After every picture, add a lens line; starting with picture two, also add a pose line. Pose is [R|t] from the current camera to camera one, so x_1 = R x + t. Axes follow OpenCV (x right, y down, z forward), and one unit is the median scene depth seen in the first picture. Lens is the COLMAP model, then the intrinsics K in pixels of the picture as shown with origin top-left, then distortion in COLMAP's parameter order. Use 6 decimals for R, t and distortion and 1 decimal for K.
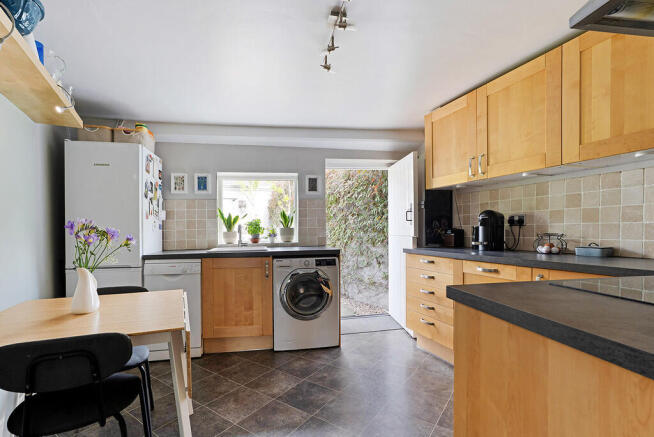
lens RADIAL K [[311.6, 0, 327.0], [0, 311.6, 218.5], [0, 0, 1]] dist [-0.056799, -0.000048]
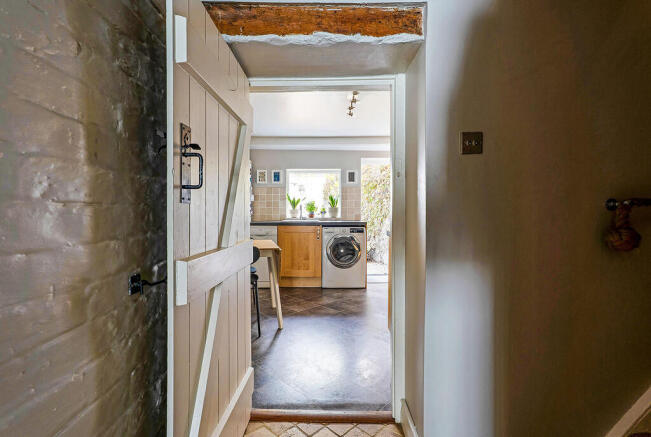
lens RADIAL K [[310.1, 0, 325.5], [0, 310.1, 218.5], [0, 0, 1]] dist [-0.056799, -0.000048]
pose [[0.982649, 0.021012, -0.184279, 0.108556], [-0.010062, 0.998138, 0.060158, -0.004207], [0.185200, -0.057260, 0.981031, -0.438253]]
